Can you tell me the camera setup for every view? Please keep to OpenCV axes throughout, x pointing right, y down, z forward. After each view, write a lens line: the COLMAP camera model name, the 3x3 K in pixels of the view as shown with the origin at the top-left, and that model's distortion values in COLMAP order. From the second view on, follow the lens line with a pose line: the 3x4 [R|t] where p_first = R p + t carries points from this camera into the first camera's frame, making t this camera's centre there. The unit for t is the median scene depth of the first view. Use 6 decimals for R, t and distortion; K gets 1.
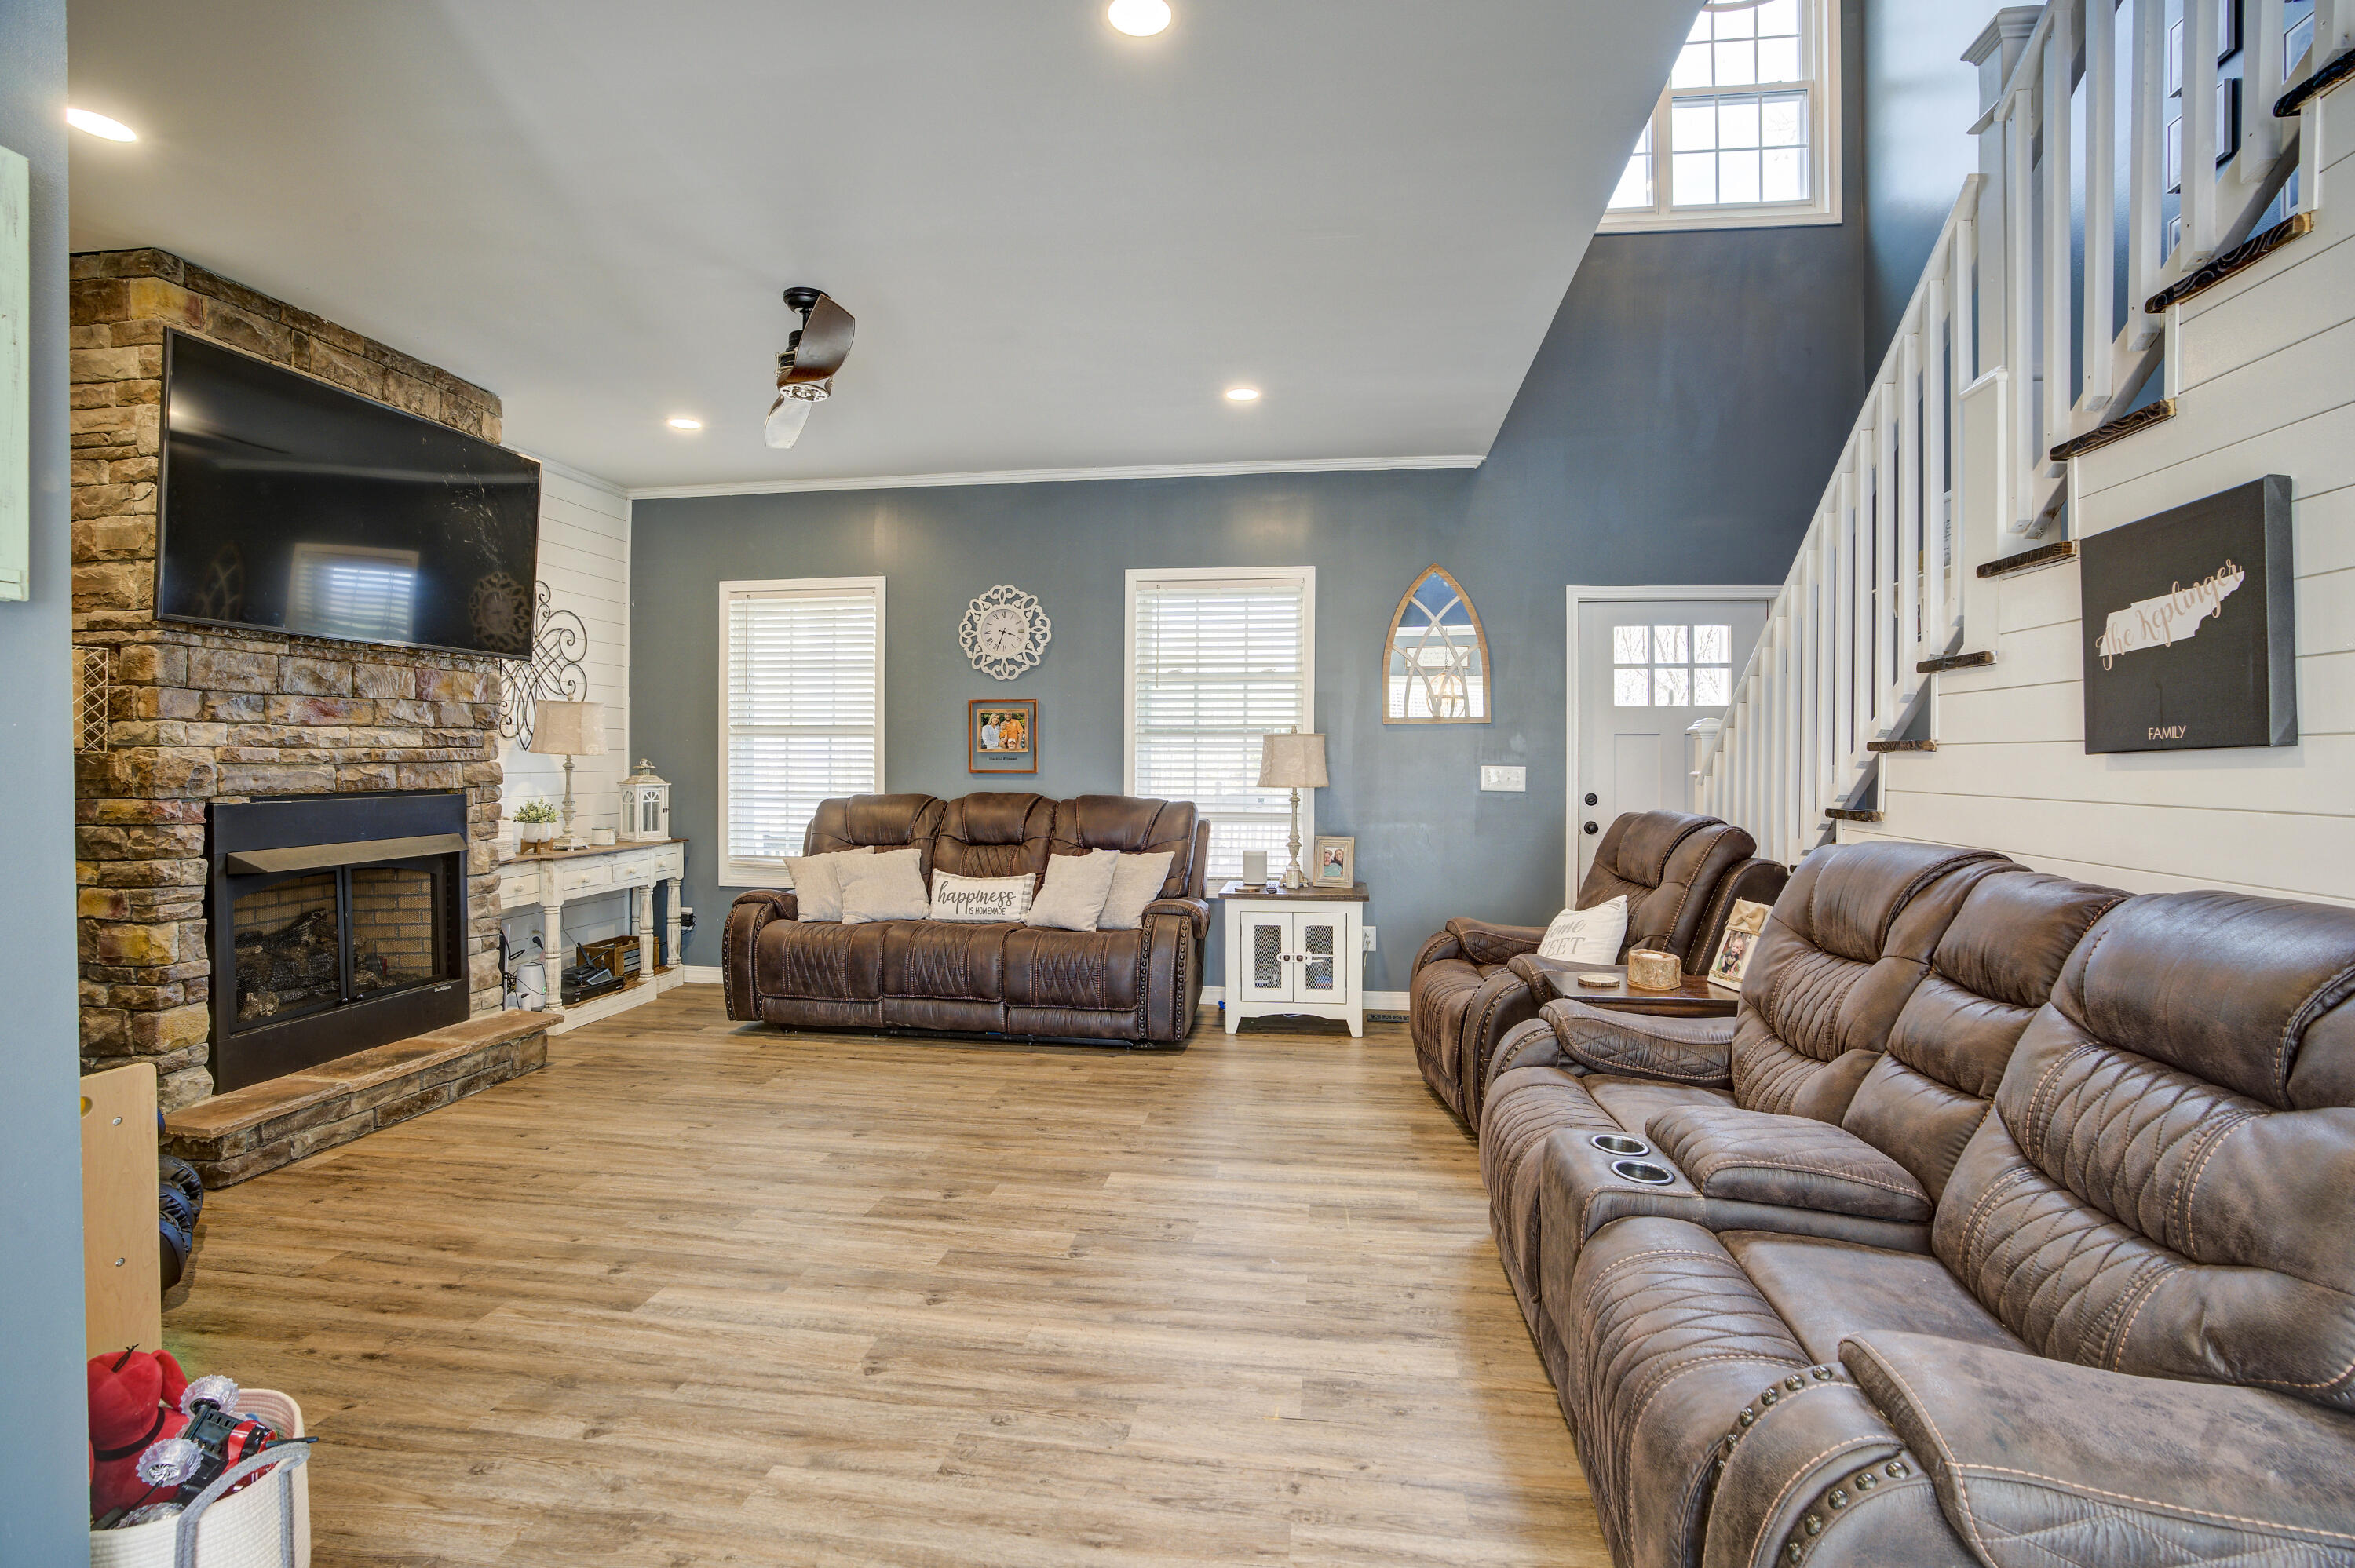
lens RADIAL K [[1086.2, 0, 1184.8], [0, 1086.2, 771.1], [0, 0, 1]] dist [-0.072745, 0.028385]
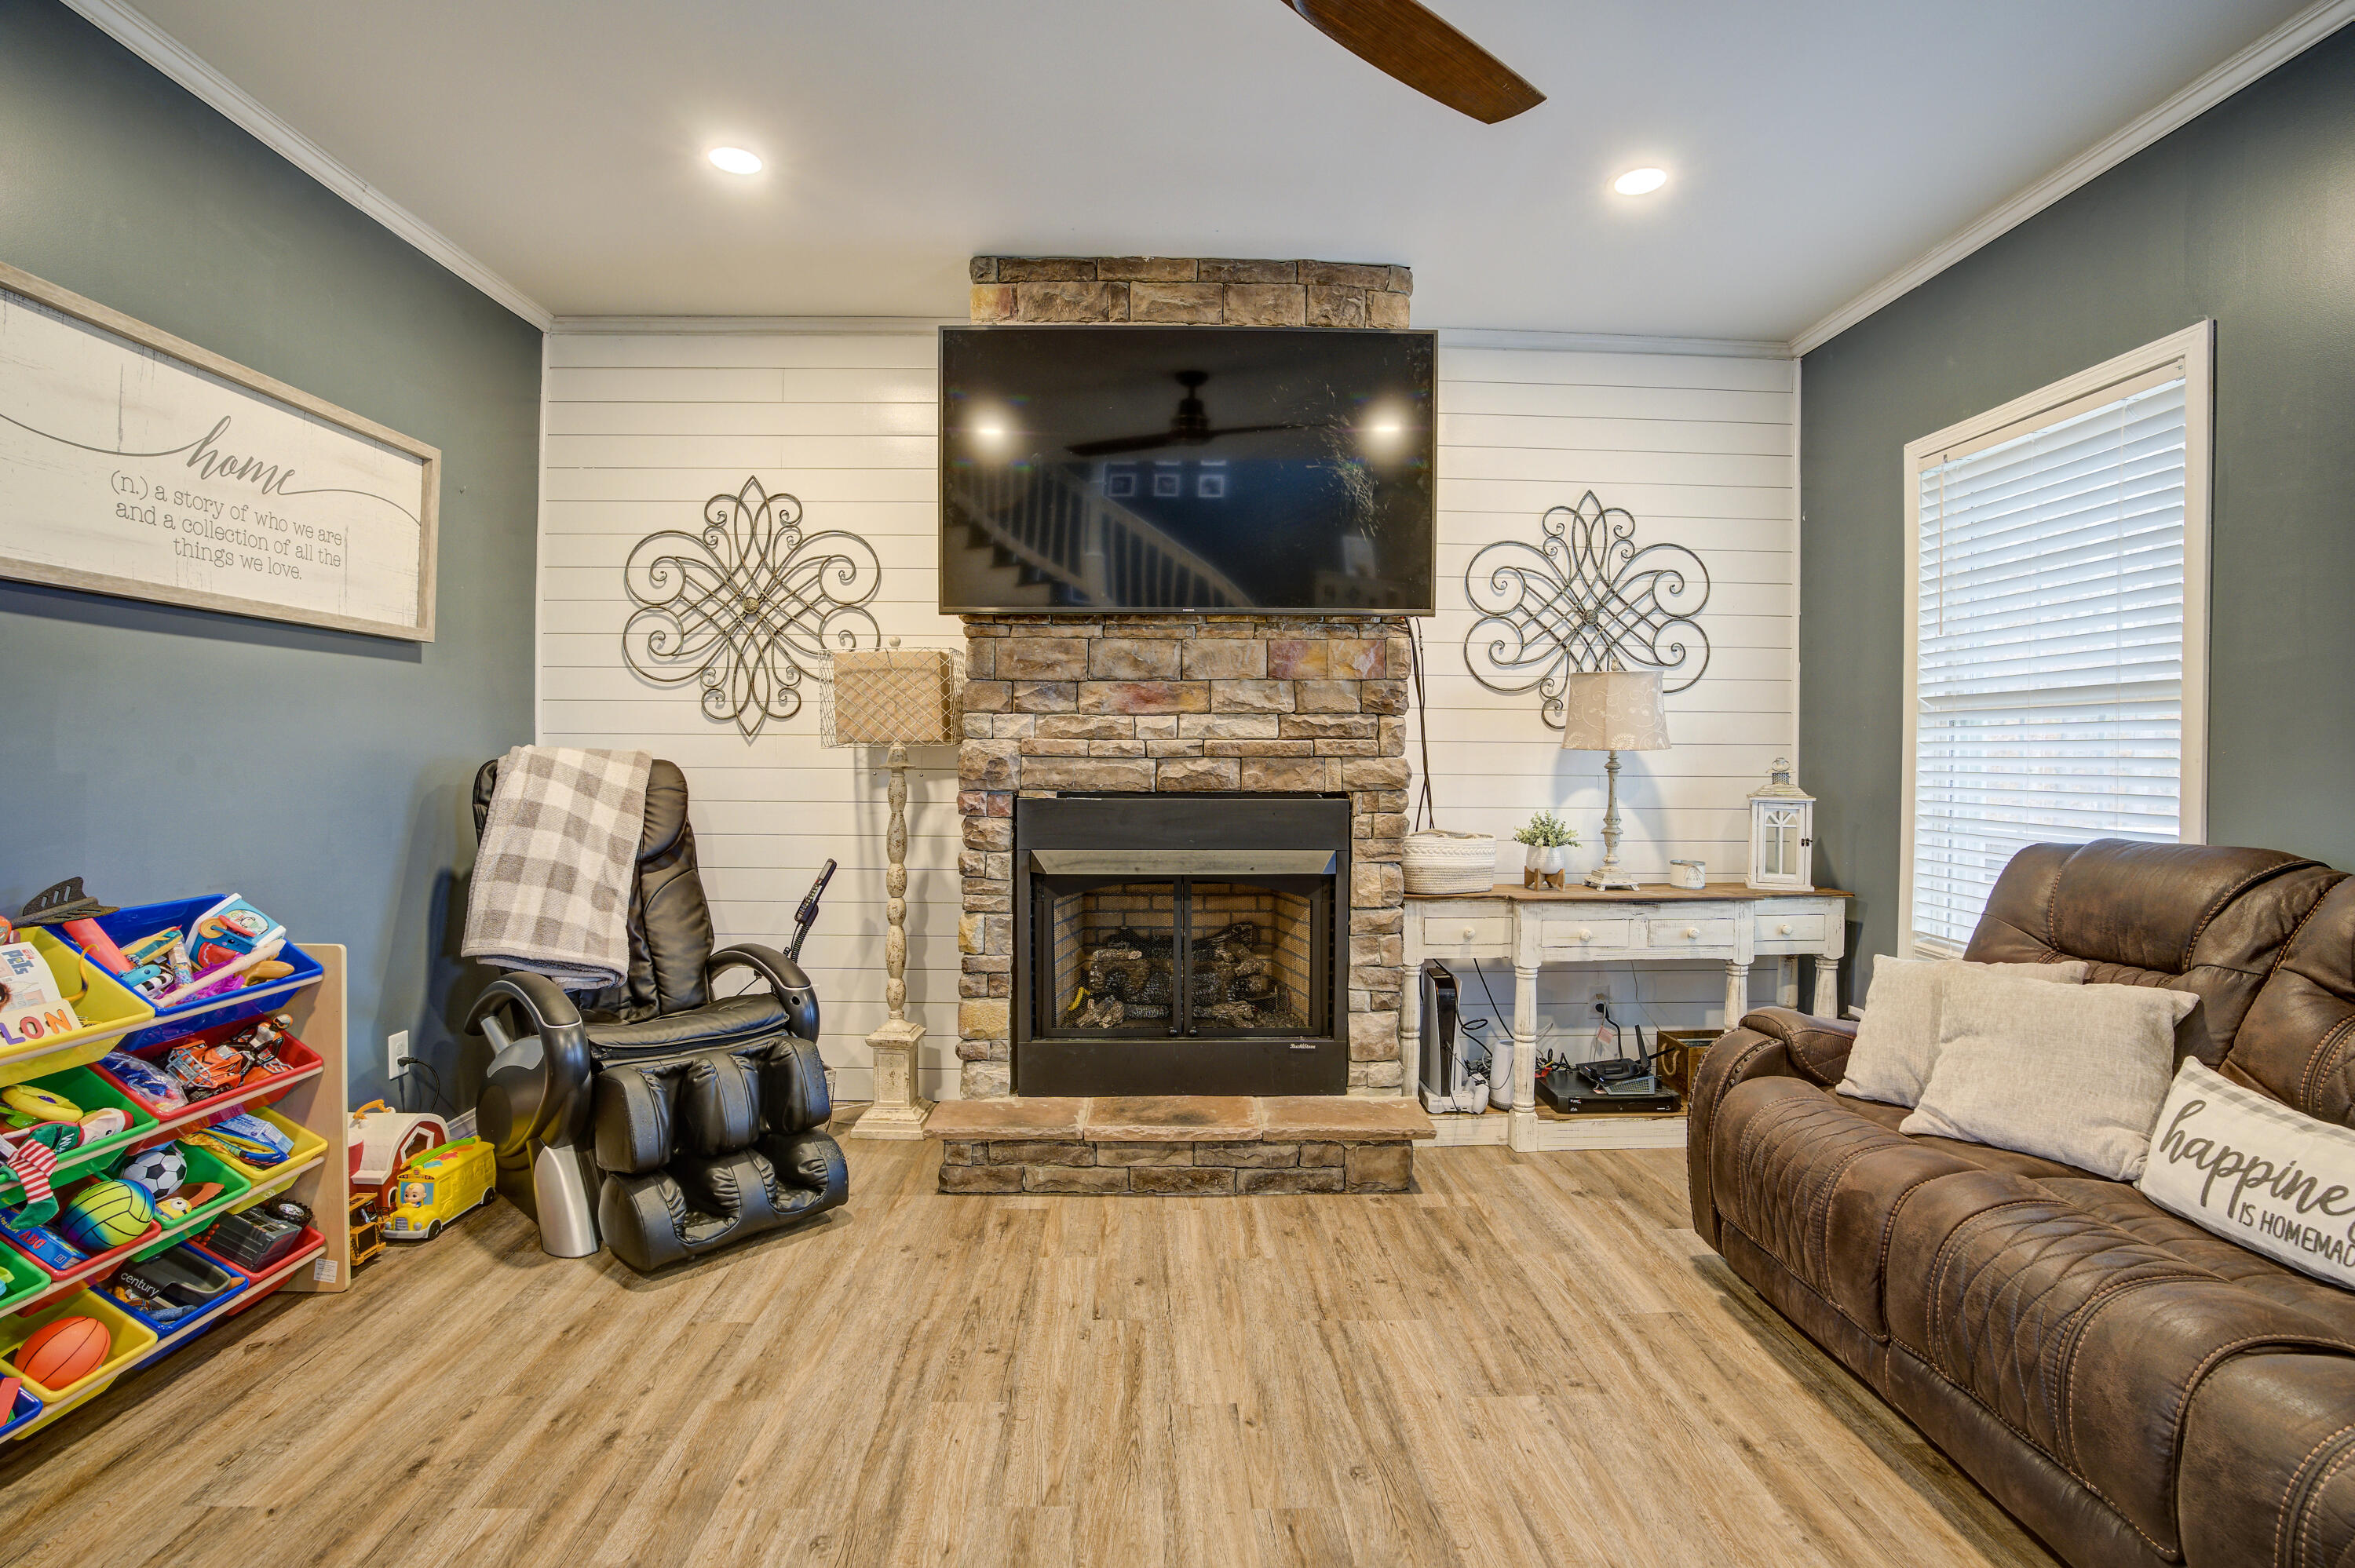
lens RADIAL K [[1086.2, 0, 1184.8], [0, 1086.2, 771.1], [0, 0, 1]] dist [-0.072745, 0.028385]
pose [[0.175121, 0.011710, -0.984477, 0.076134], [-0.018516, 0.999792, 0.008599, -0.004151], [0.984373, 0.016722, 0.175301, 0.847657]]
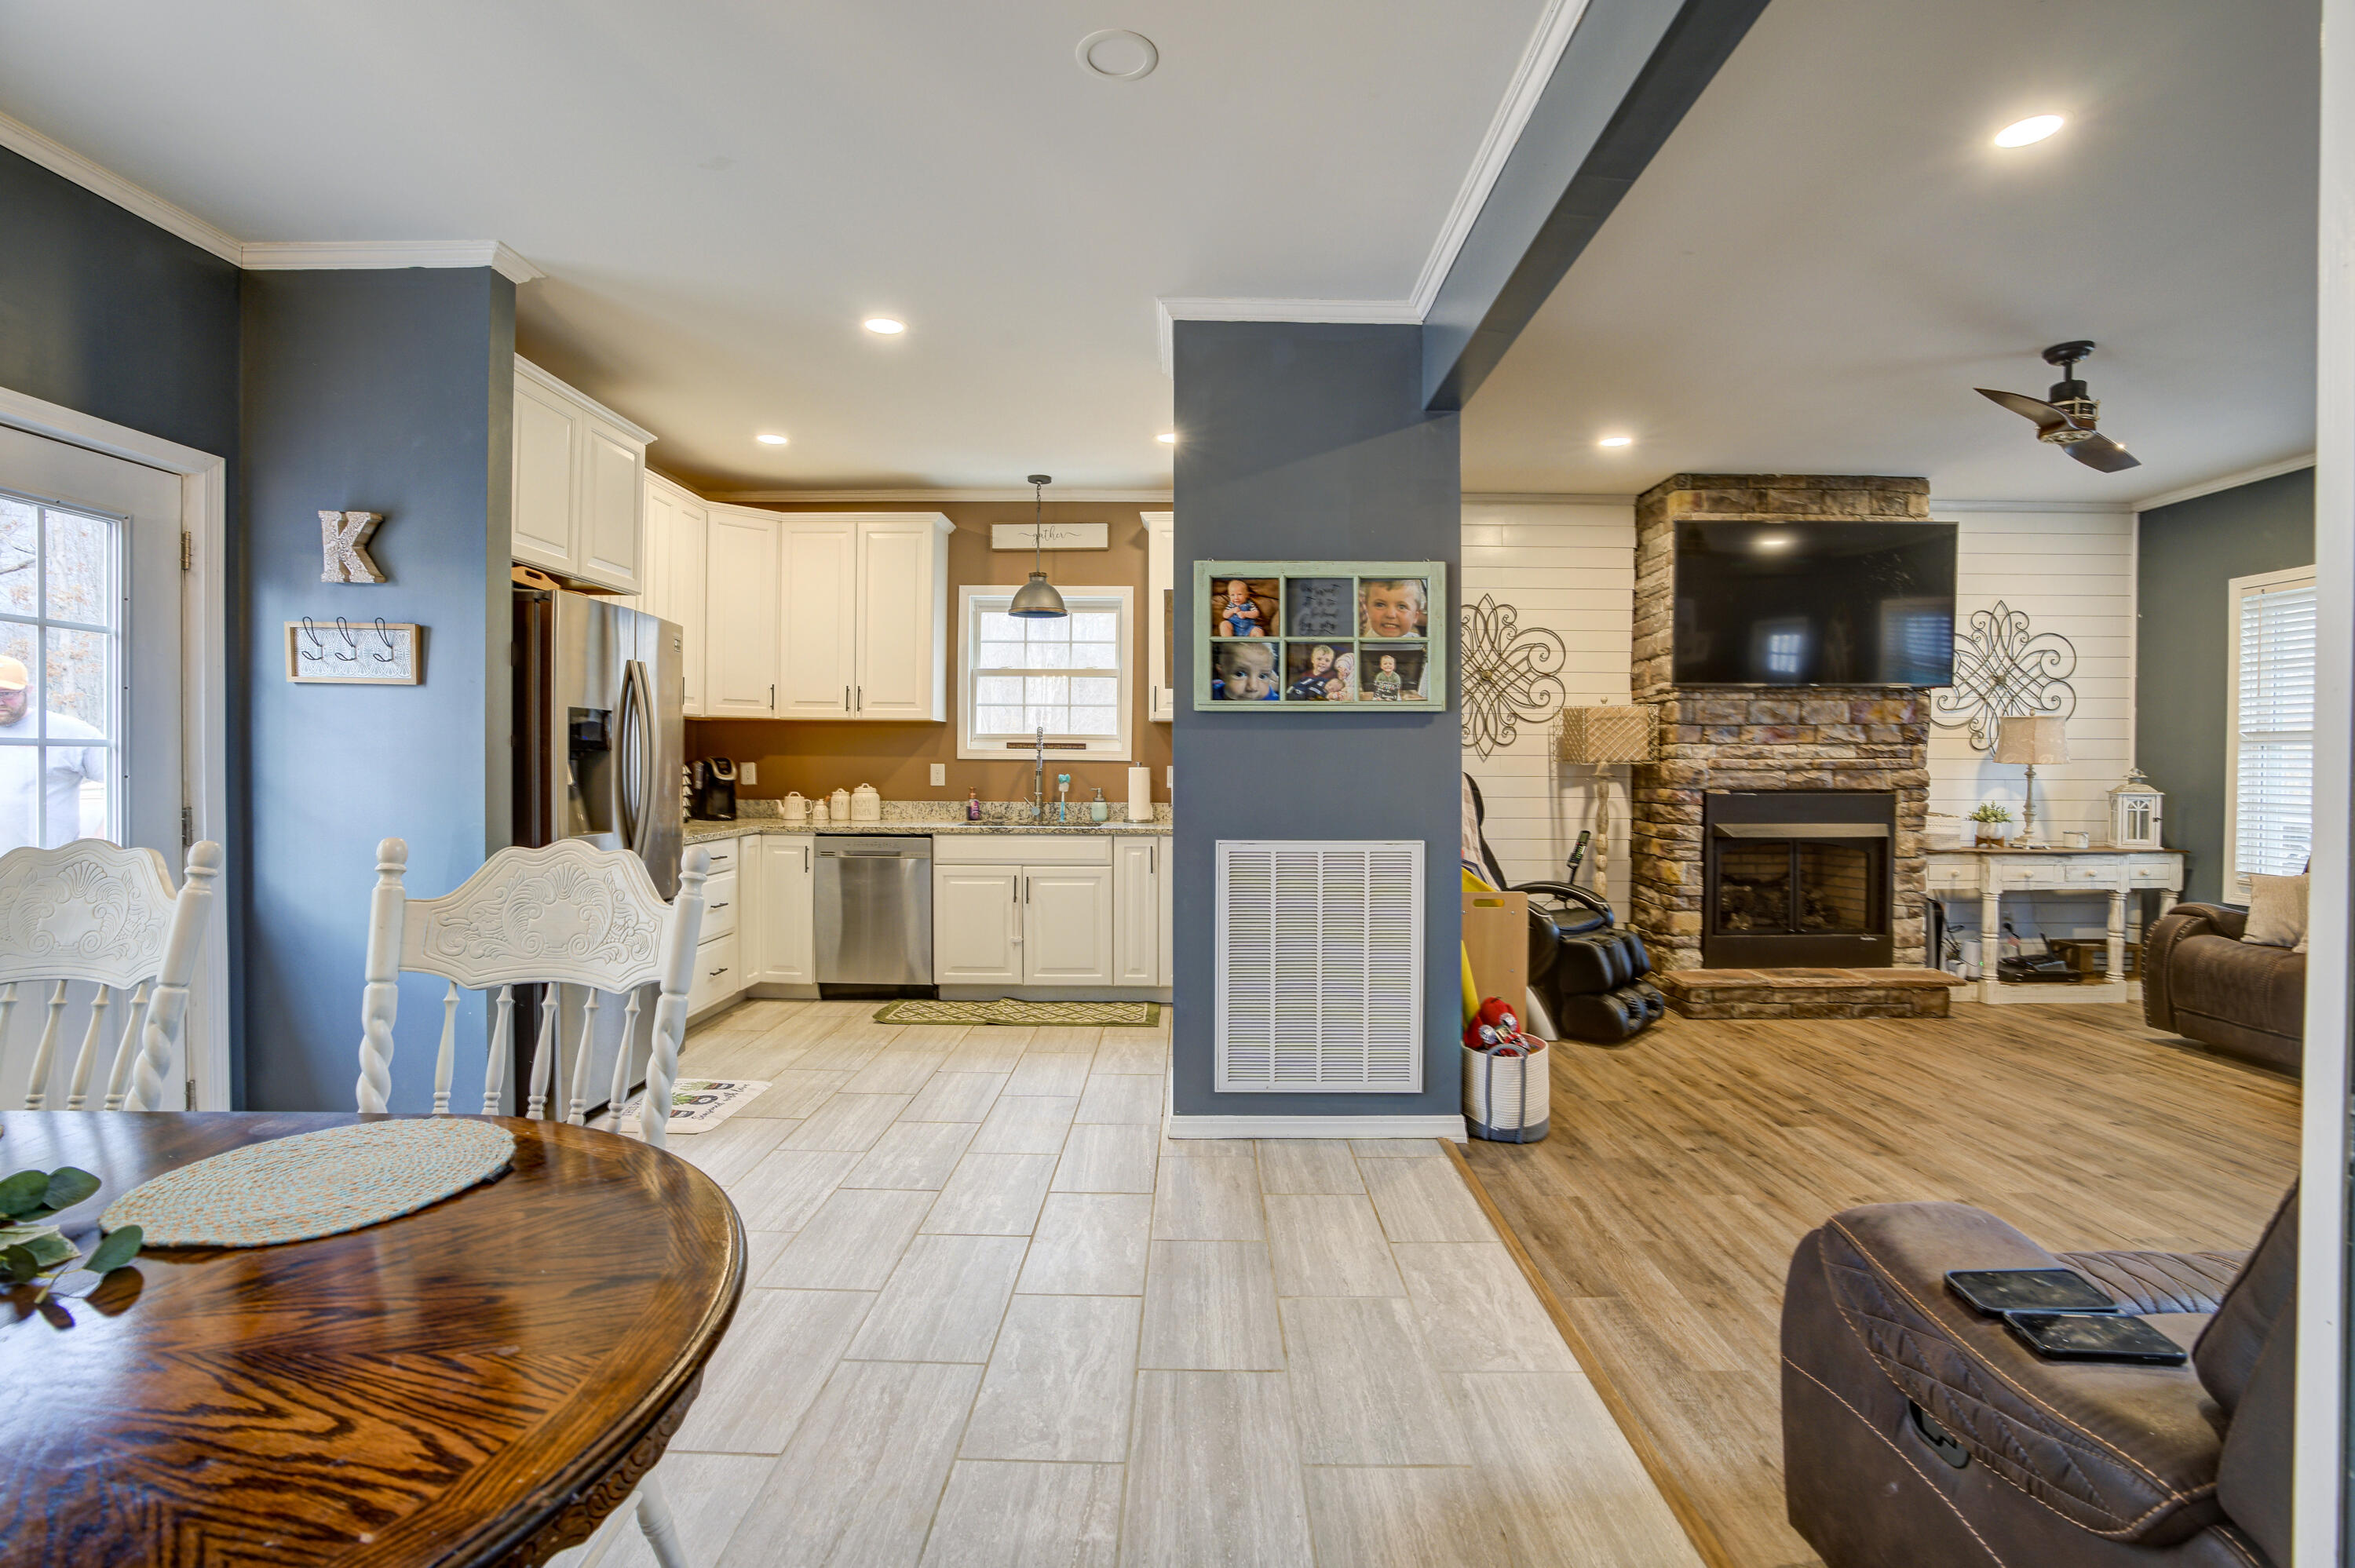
lens RADIAL K [[1092.2, 0, 1187.0], [0, 1092.2, 776.7], [0, 0, 1]] dist [-0.063975, 0.027060]
pose [[0.136609, 0.010395, -0.990571, 0.570763], [-0.014684, 0.999856, 0.008467, 0.002232], [0.990516, 0.013389, 0.136742, -0.049639]]
